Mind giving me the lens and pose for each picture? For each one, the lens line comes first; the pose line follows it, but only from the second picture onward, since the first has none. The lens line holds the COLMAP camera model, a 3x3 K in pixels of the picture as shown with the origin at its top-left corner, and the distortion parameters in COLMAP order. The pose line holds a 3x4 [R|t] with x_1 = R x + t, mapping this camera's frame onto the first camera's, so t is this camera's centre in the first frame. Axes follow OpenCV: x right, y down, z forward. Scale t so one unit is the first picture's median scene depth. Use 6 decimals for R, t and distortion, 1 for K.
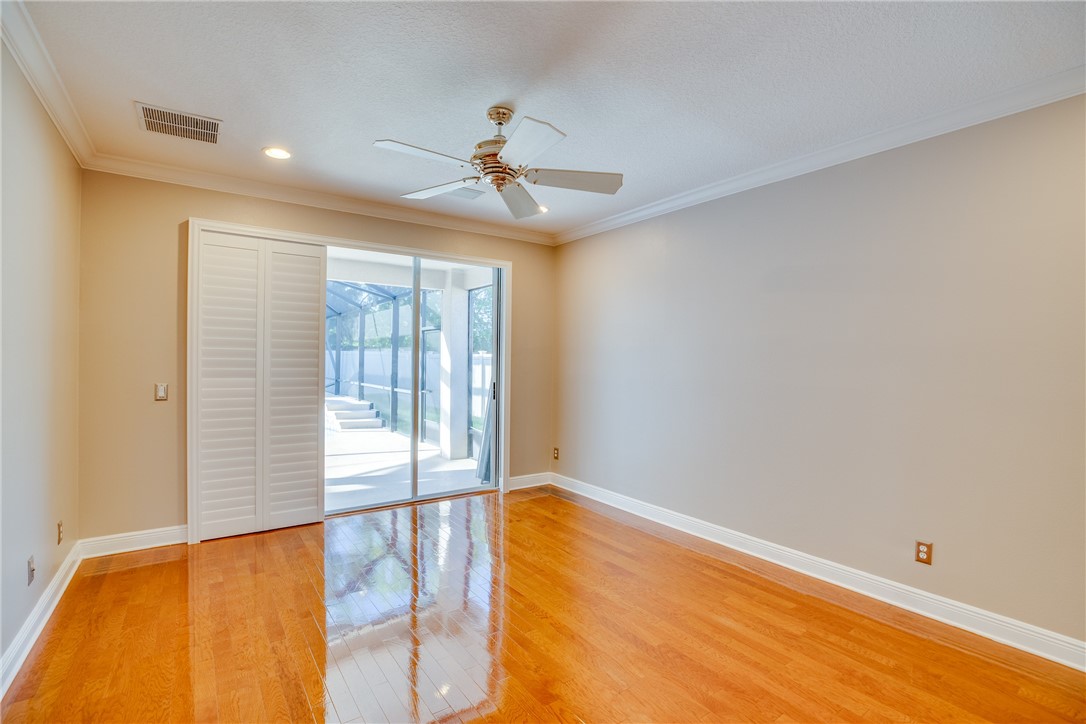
lens RADIAL K [[498.3, 0, 544.1], [0, 498.3, 356.7], [0, 0, 1]] dist [-0.038477, 0.011299]
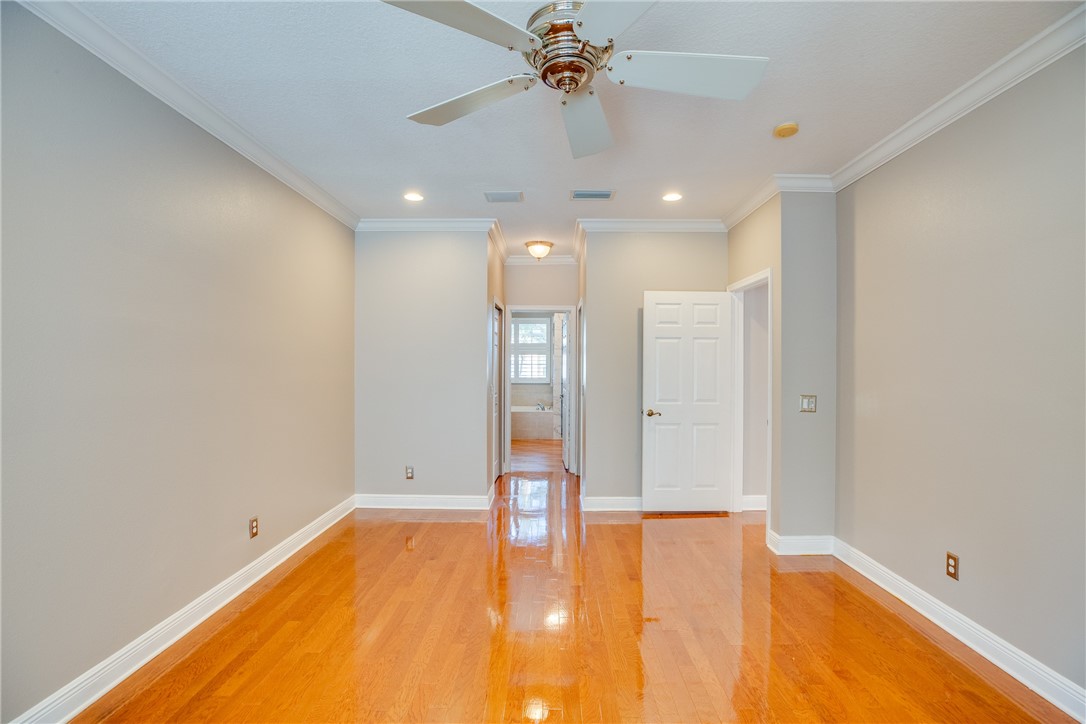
lens RADIAL K [[498.3, 0, 543.0], [0, 498.3, 364.6], [0, 0, 1]] dist [-0.038477, 0.011299]
pose [[-0.808898, -0.011524, 0.587837, -0.509111], [-0.016158, 0.999866, -0.002633, 0.015074], [-0.587727, -0.011628, -0.808975, 1.791942]]
